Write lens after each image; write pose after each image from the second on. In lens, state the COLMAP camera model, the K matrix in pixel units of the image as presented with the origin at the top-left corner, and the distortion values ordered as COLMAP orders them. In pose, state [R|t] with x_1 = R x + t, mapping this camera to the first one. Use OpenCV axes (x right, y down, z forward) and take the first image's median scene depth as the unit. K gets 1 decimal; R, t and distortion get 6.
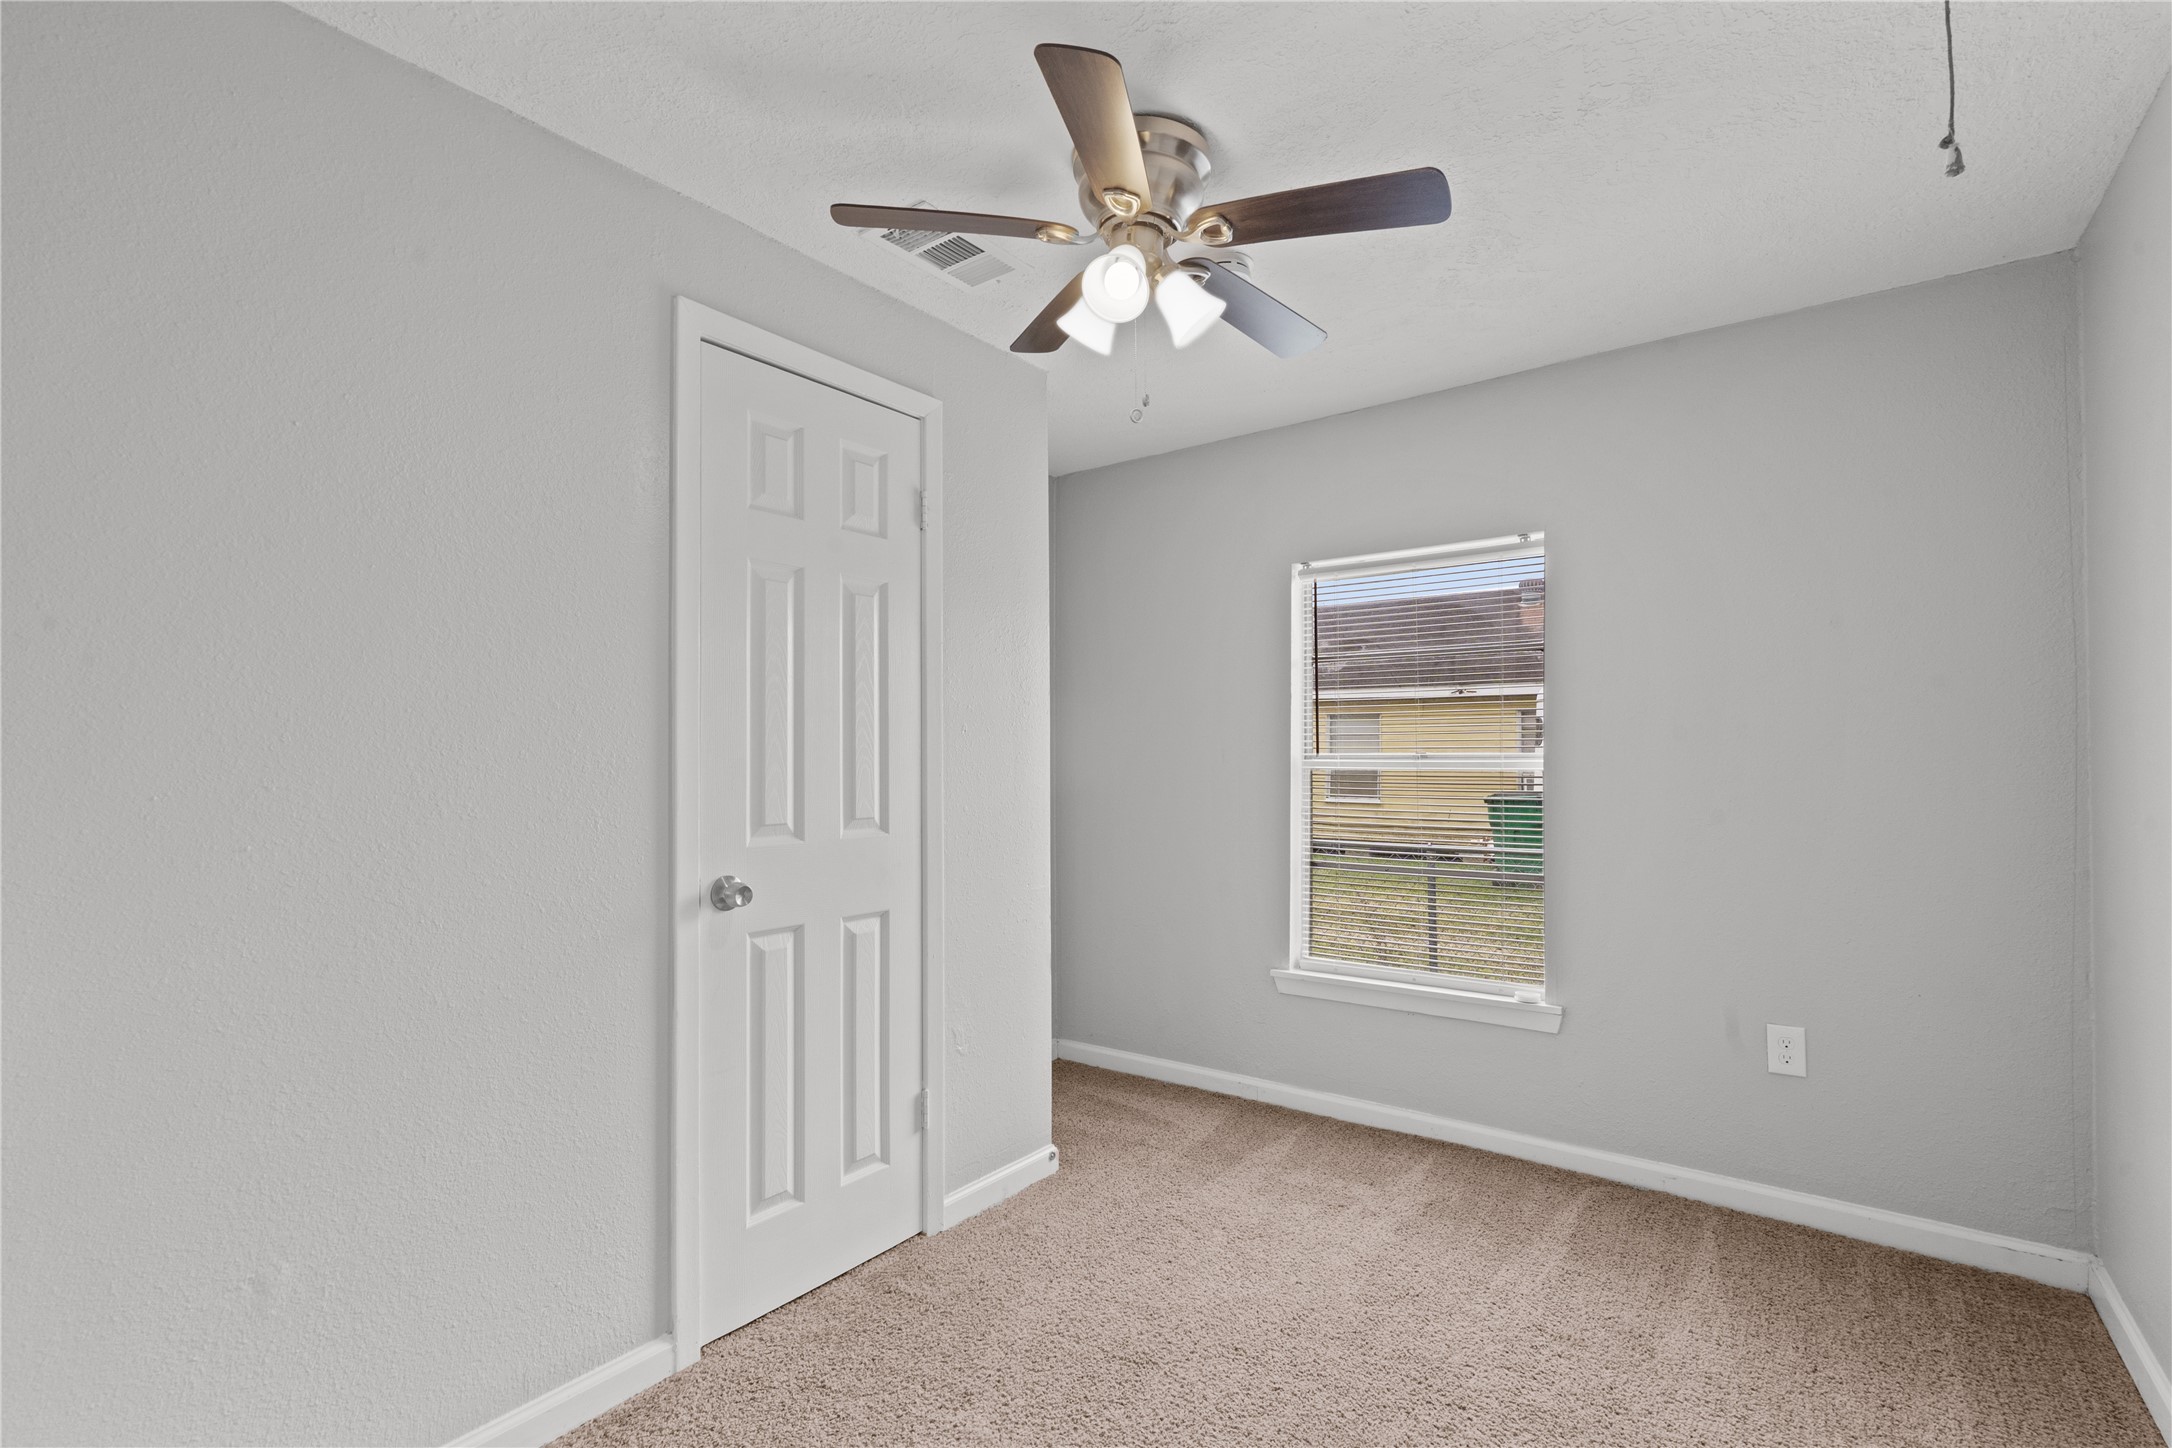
lens RADIAL K [[992.0, 0, 1072.1], [0, 992.0, 731.2], [0, 0, 1]] dist [0.000490, 0.000640]
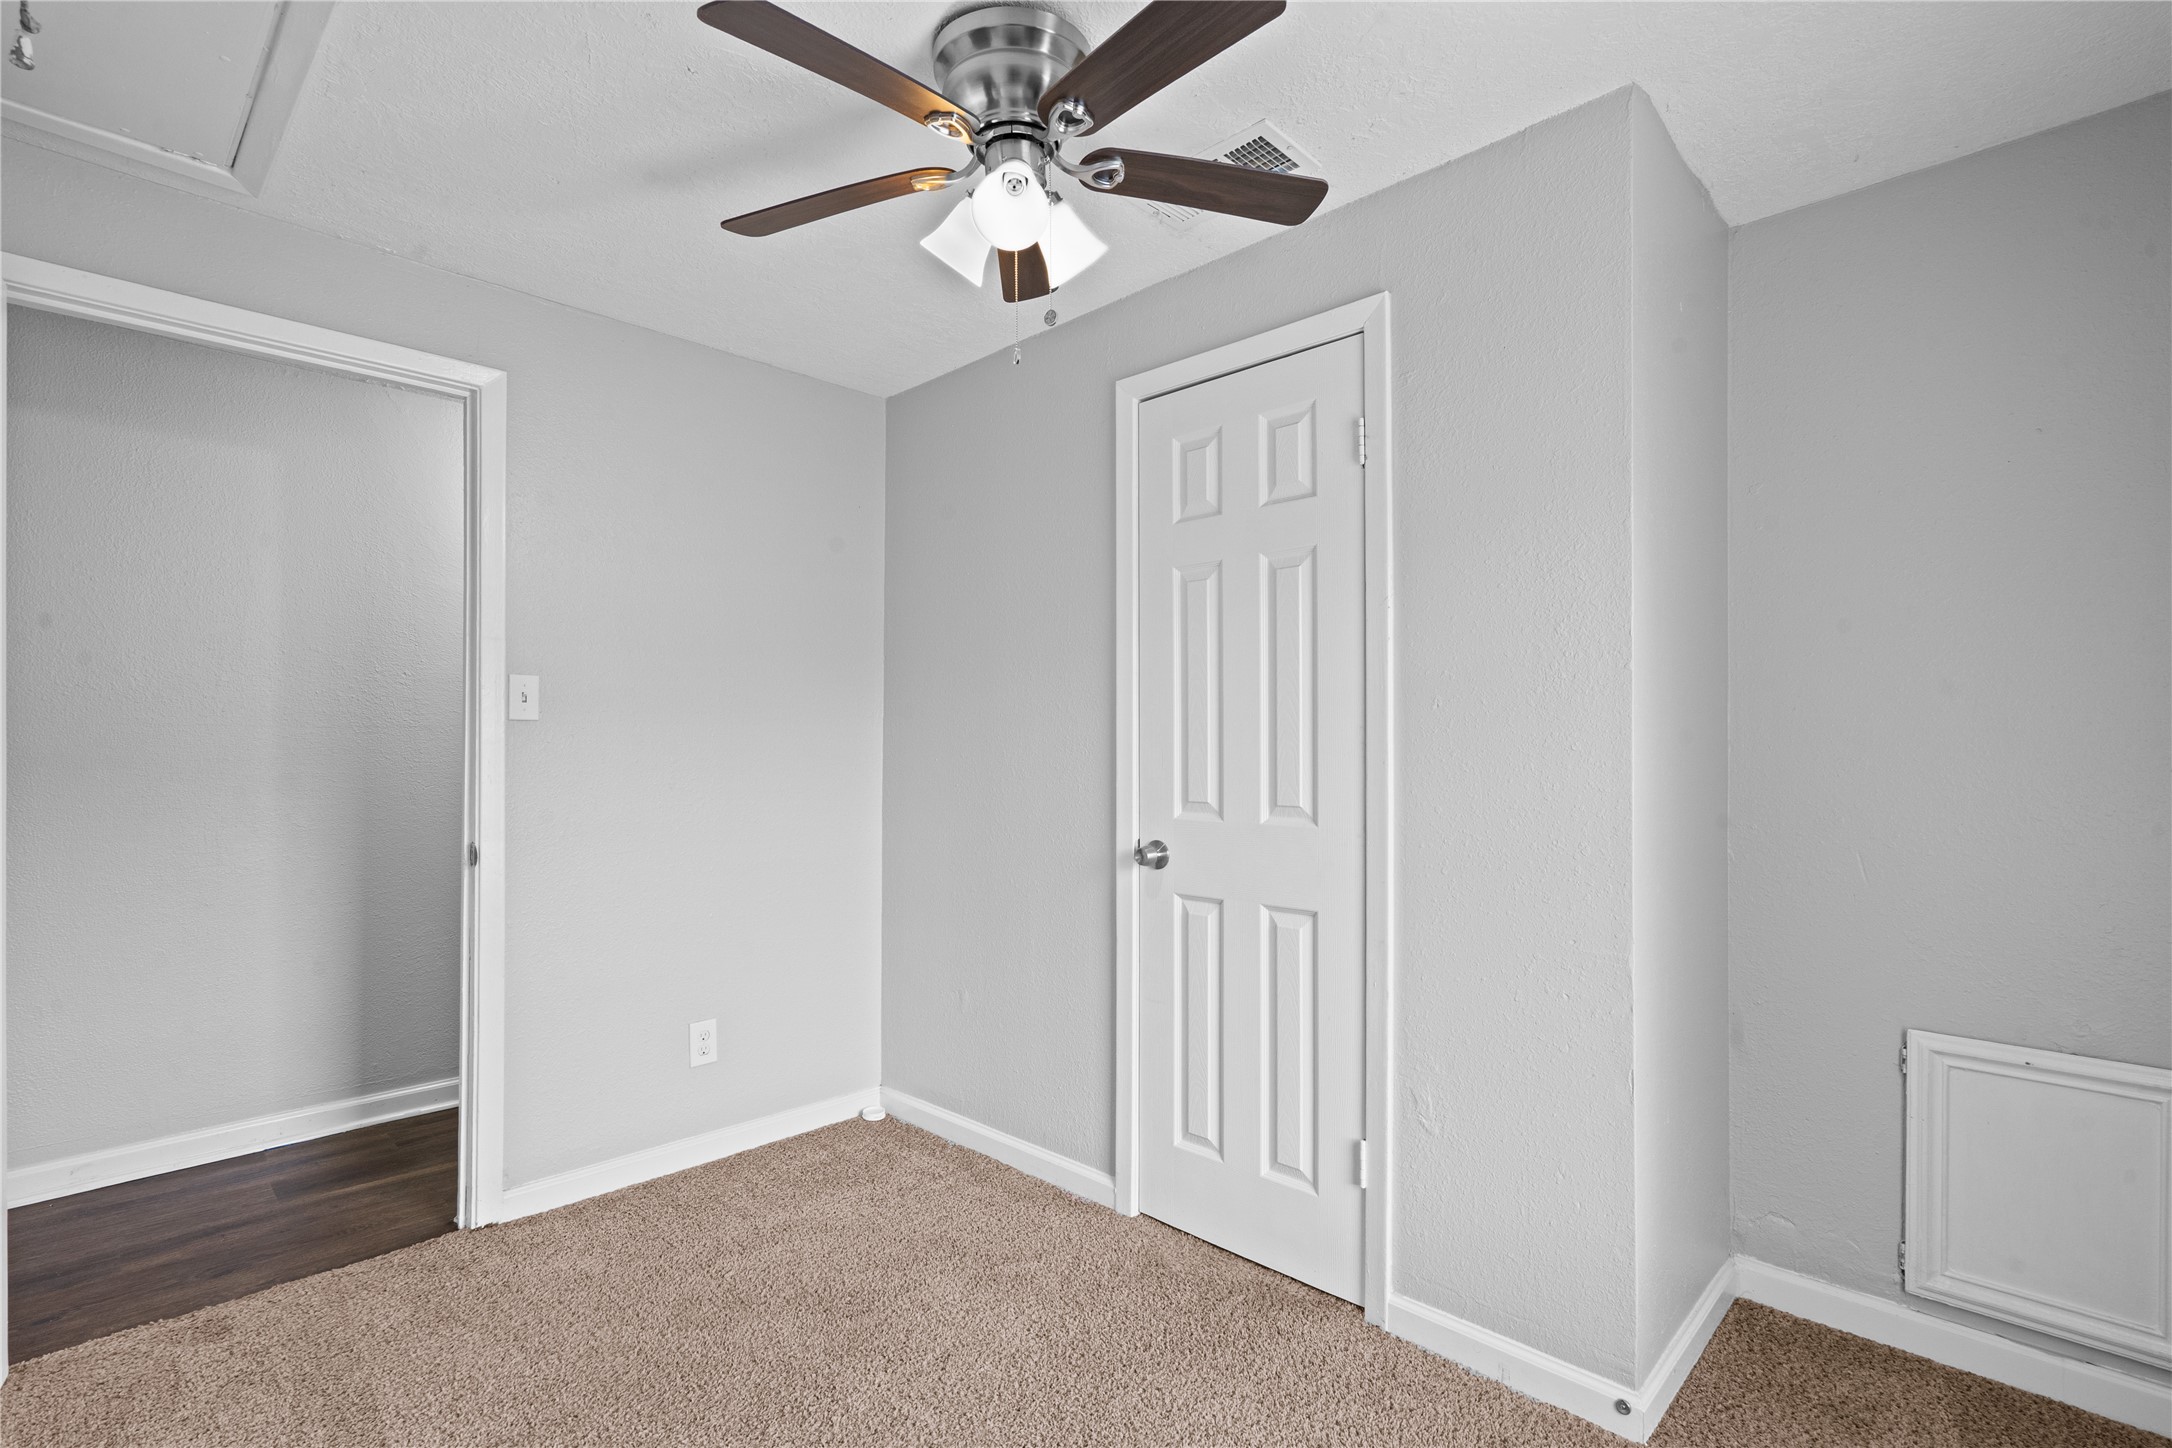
lens RADIAL K [[992.0, 0, 1072.1], [0, 992.0, 731.2], [0, 0, 1]] dist [0.000490, 0.000640]
pose [[-0.121638, -0.008349, -0.992539, 0.754788], [0.031508, 0.999428, -0.012269, 0.022308], [0.992074, -0.032765, -0.121306, 0.924983]]
